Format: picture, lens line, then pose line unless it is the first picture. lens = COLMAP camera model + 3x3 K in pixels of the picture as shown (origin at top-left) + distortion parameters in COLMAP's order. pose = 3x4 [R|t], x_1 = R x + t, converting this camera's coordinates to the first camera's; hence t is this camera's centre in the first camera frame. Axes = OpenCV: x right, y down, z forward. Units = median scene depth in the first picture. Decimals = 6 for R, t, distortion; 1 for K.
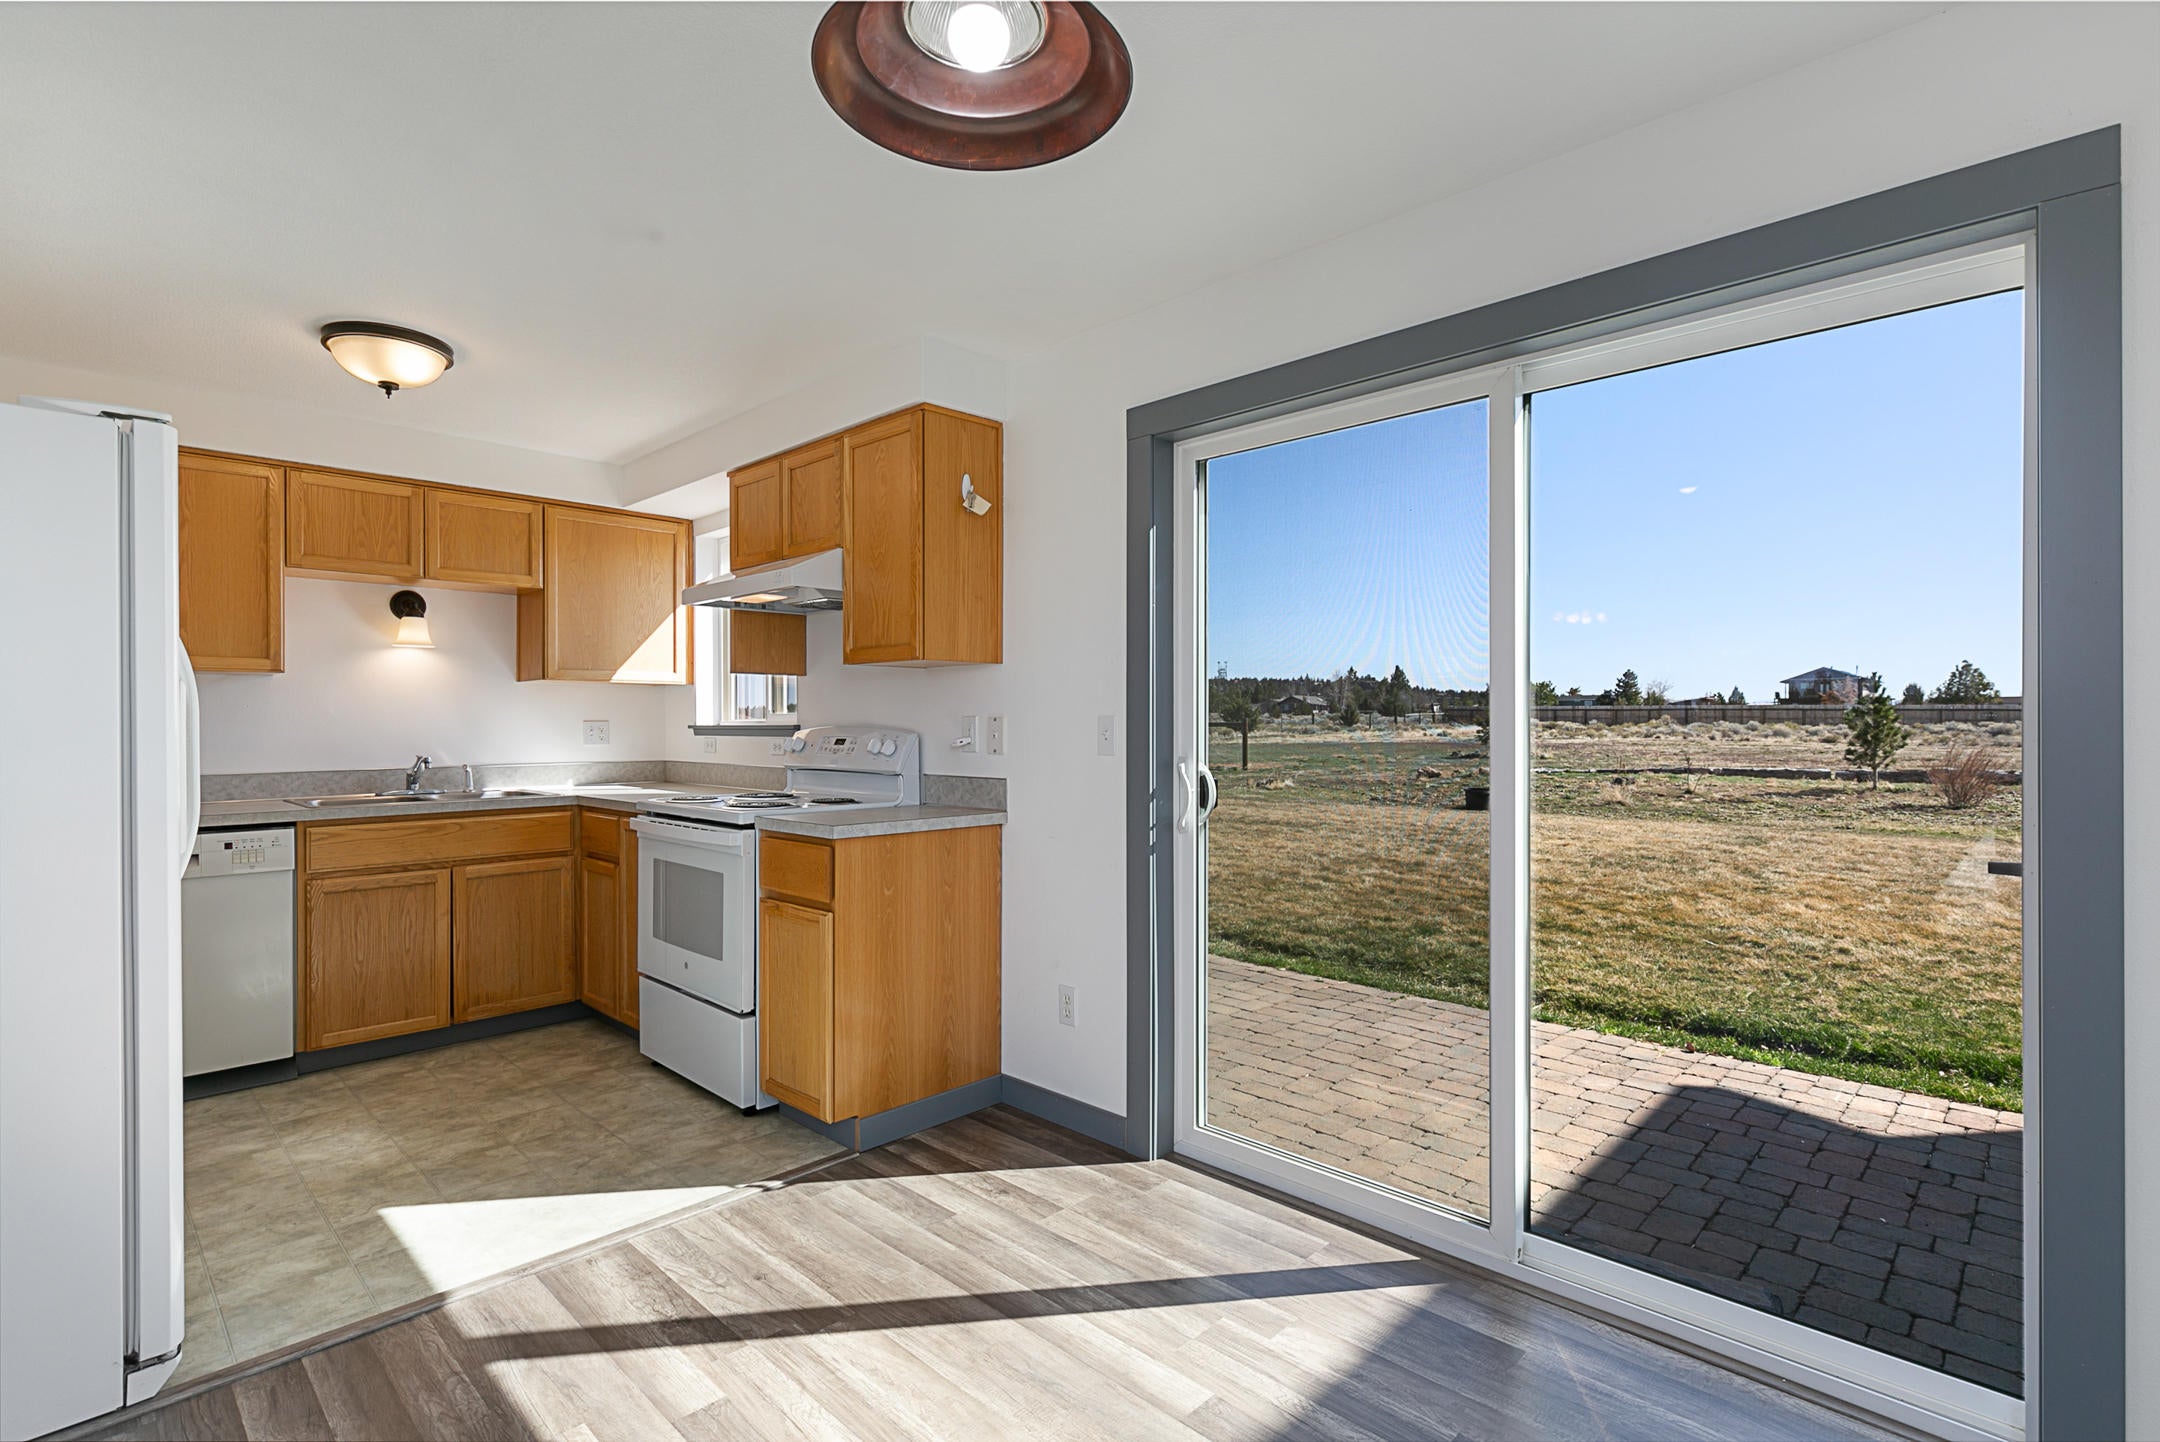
lens RADIAL K [[1001.9, 0, 1085.3], [0, 1001.9, 720.8], [0, 0, 1]] dist [-0.000514, -0.000205]
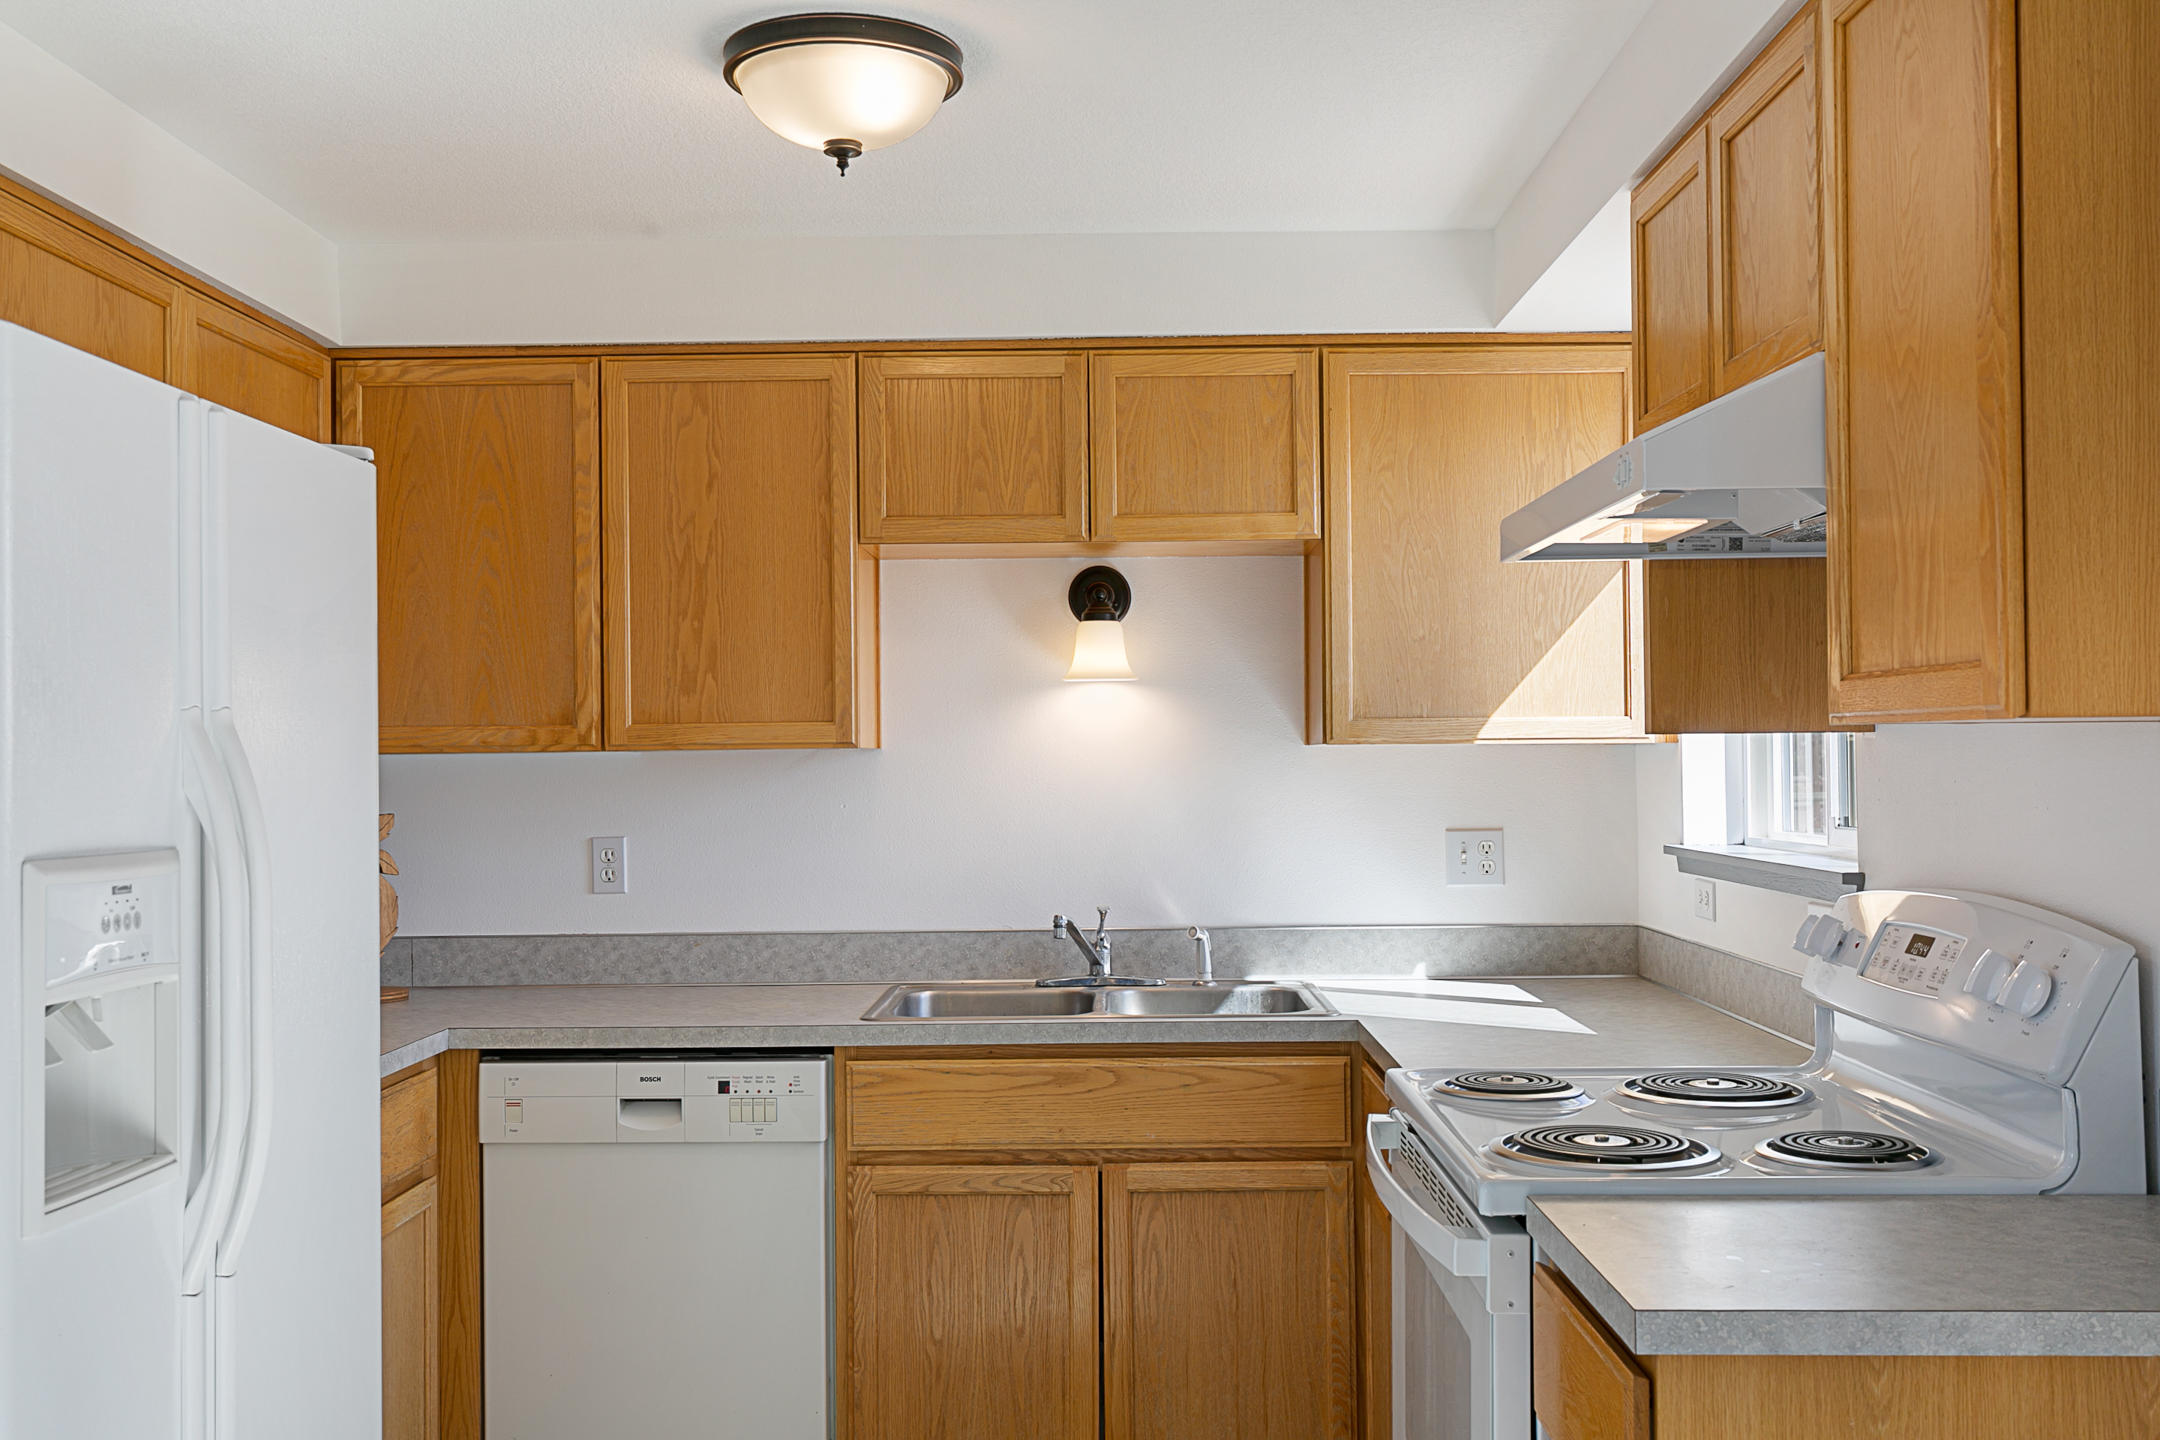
lens RADIAL K [[2061.9, 0, 1083.1], [0, 2061.9, 725.9], [0, 0, 1]] dist [0.014771, 0.000000]
pose [[0.680971, -0.012814, -0.732198, 0.060020], [0.005359, 0.999907, -0.012515, -0.042860], [0.732290, 0.004599, 0.680977, 0.336498]]
